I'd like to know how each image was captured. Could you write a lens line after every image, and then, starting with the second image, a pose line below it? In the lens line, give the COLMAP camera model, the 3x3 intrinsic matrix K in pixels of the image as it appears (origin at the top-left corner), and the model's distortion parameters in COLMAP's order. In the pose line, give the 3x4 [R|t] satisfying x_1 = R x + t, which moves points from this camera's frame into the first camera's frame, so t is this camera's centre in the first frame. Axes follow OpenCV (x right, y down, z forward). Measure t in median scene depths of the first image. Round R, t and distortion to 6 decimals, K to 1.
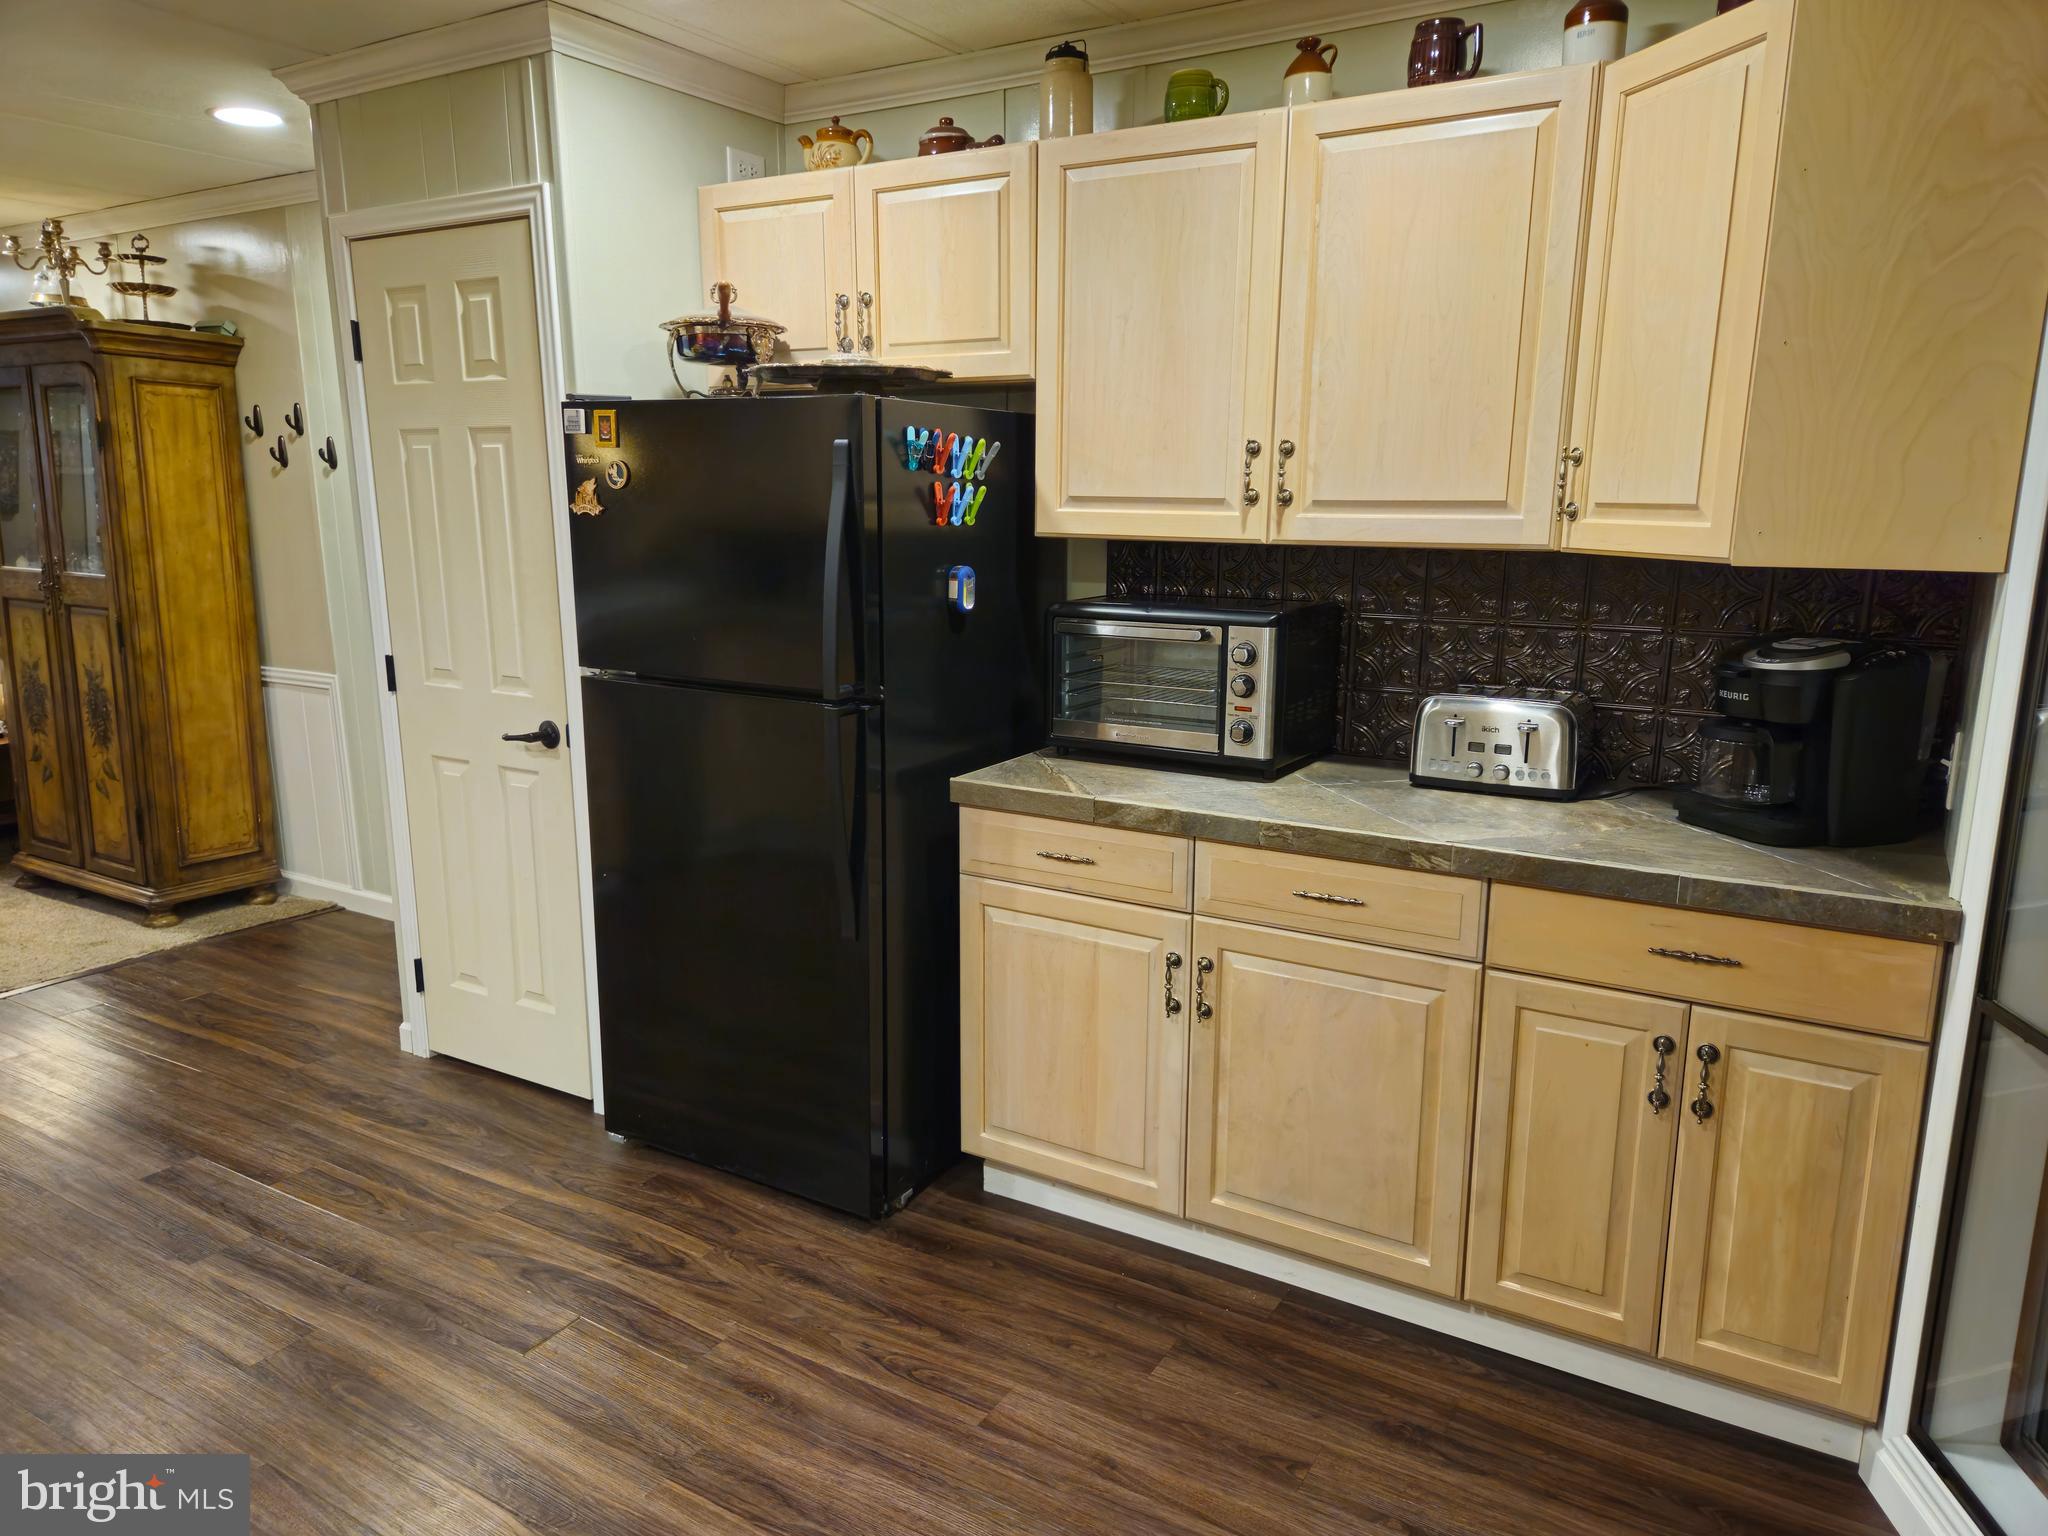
lens RADIAL K [[1372.0, 0, 1026.8], [0, 1372.0, 782.7], [0, 0, 1]] dist [0.070867, -0.064226]
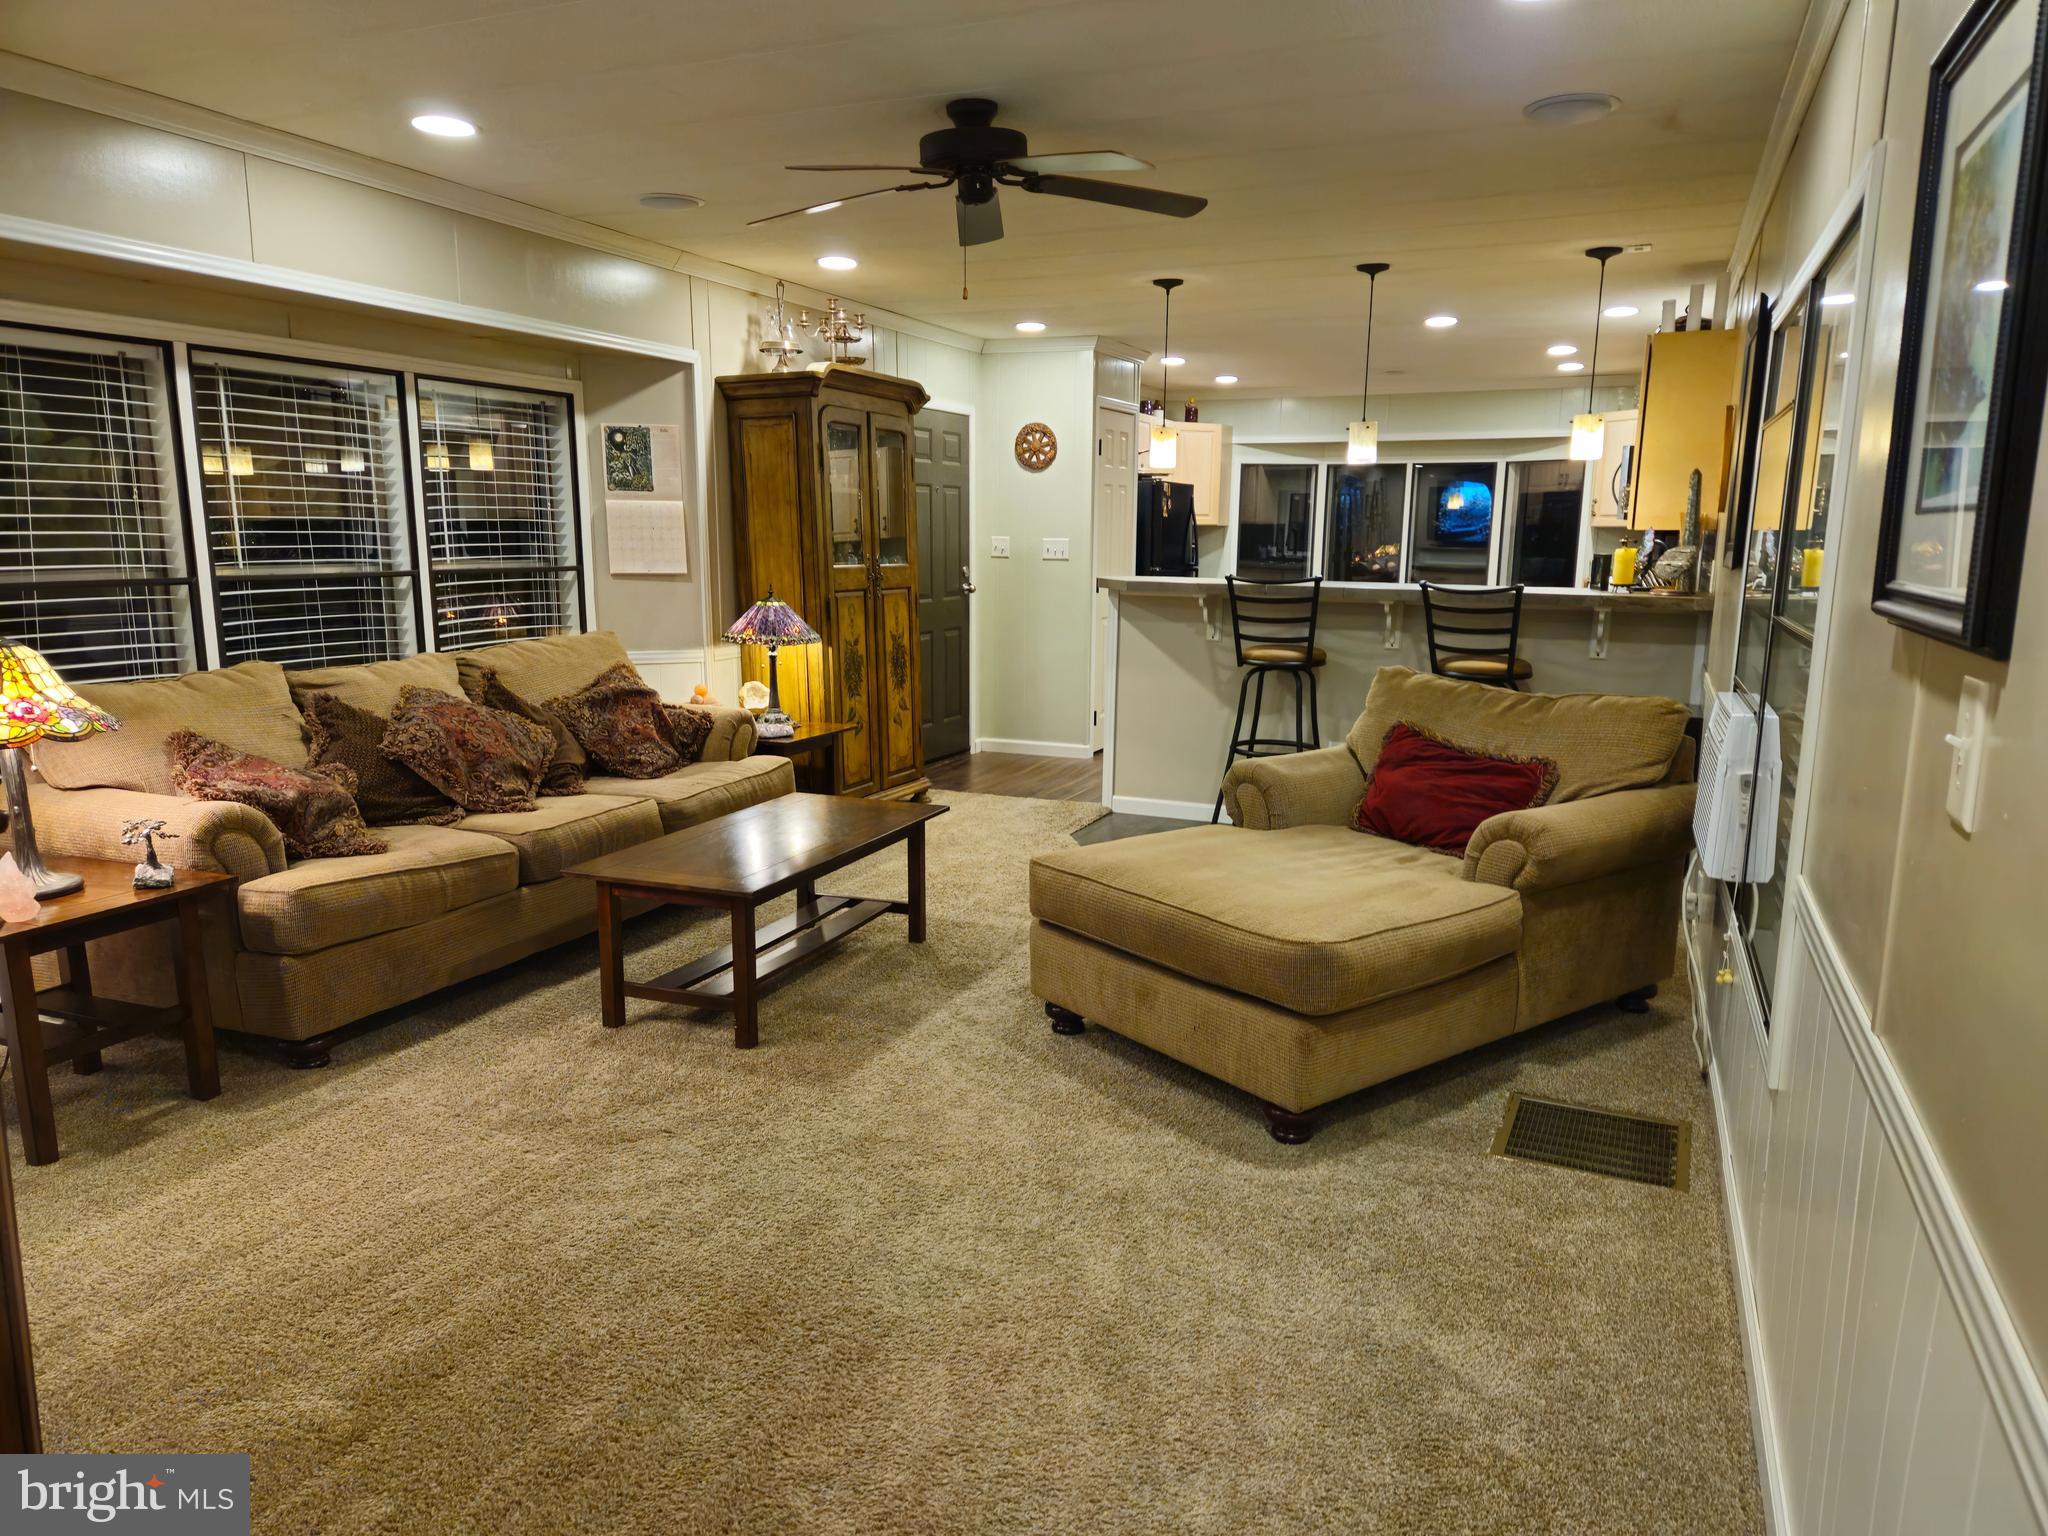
lens RADIAL K [[1384.1, 0, 1024.0], [0, 1384.1, 768.0], [0, 0, 1]] dist [0.073966, 0.001457]
pose [[-0.125004, -0.177494, 0.976151, -3.066585], [0.196652, 0.959916, 0.199724, -0.302534], [-0.972472, 0.216928, -0.085089, 1.521914]]
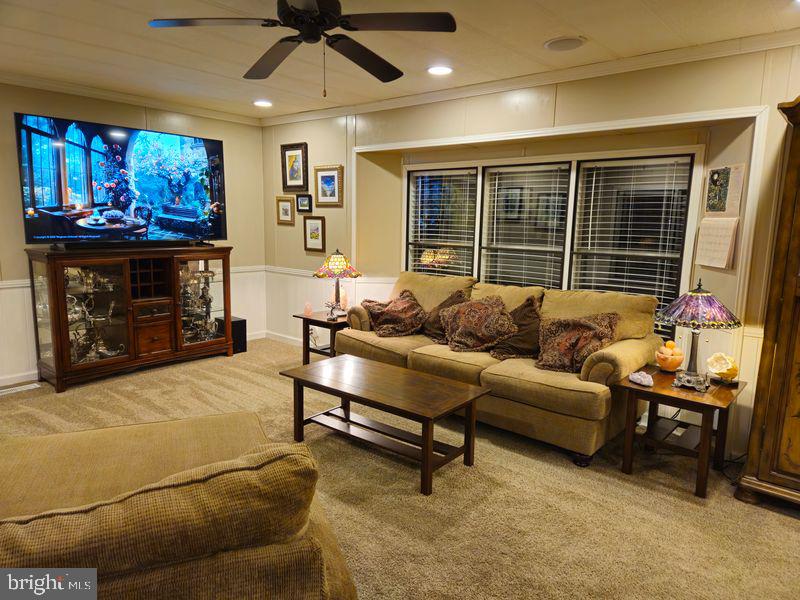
lens RADIAL K [[536.9, 0, 403.4], [0, 536.9, 301.8], [0, 0, 1]] dist [0.071130, -0.059922]
pose [[0.986482, 0.039350, -0.159078, -1.537921], [-0.048004, 0.997548, -0.050929, -0.121300], [0.156684, 0.057877, 0.985952, 0.622453]]
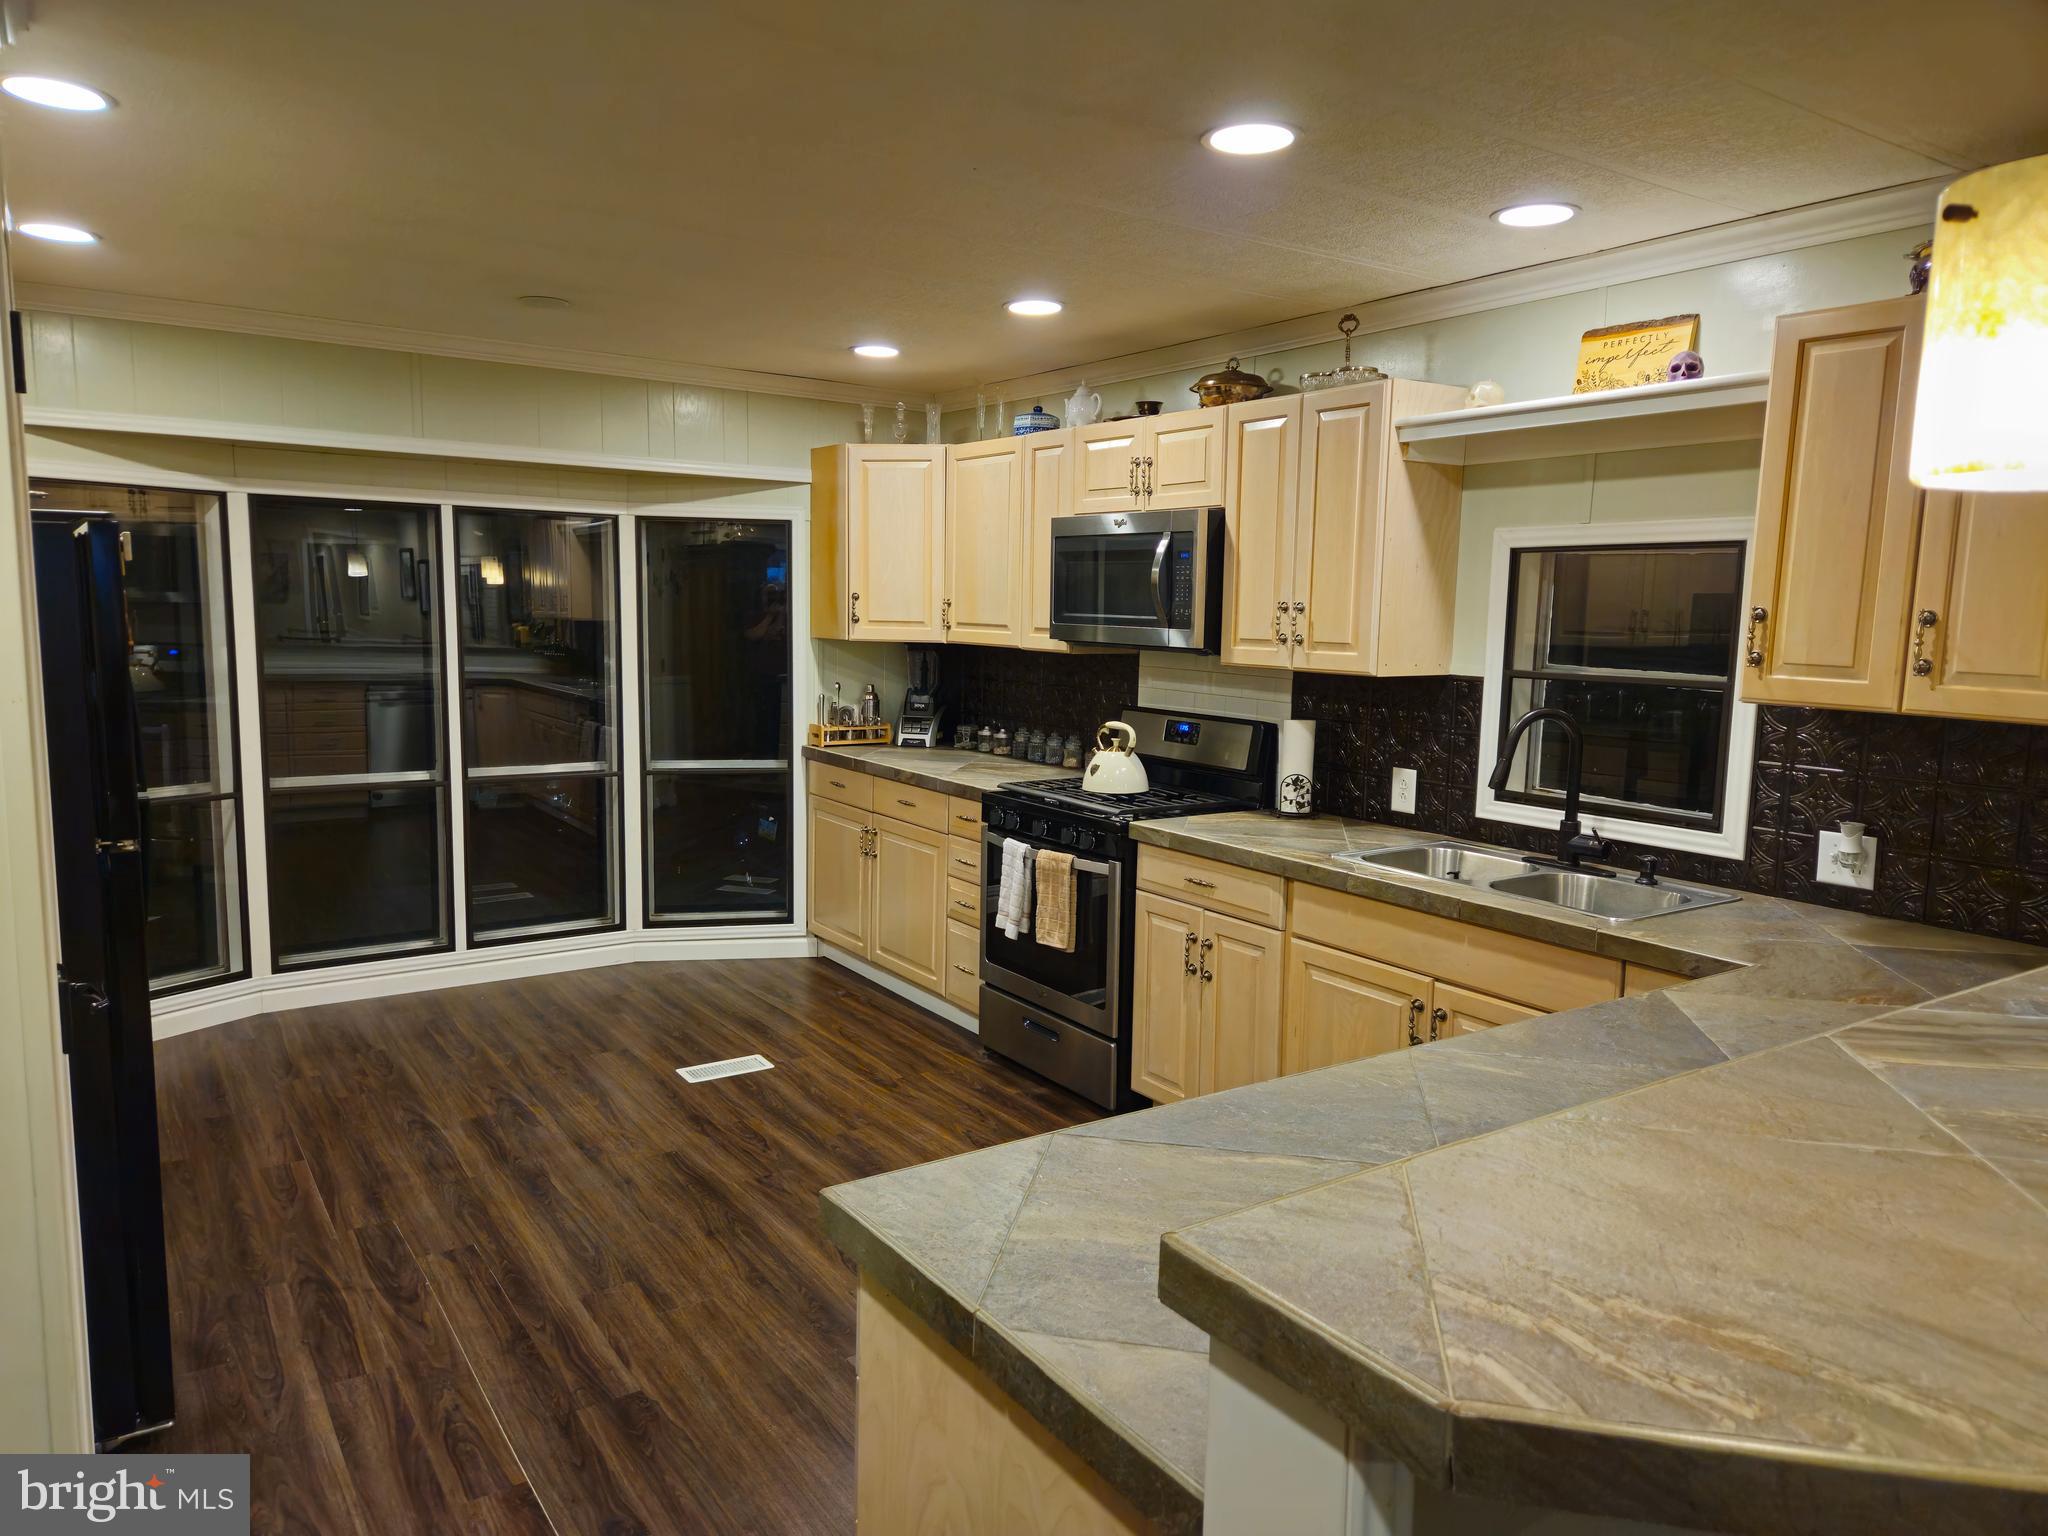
lens RADIAL K [[1317.4, 0, 1024.0], [0, 1317.4, 768.0], [0, 0, 1]] dist [0.056542, -0.057712]
pose [[-0.911986, -0.074070, 0.403480, -1.013410], [0.061482, 0.947775, 0.312958, -0.305112], [-0.405588, 0.310220, -0.859803, 1.326016]]
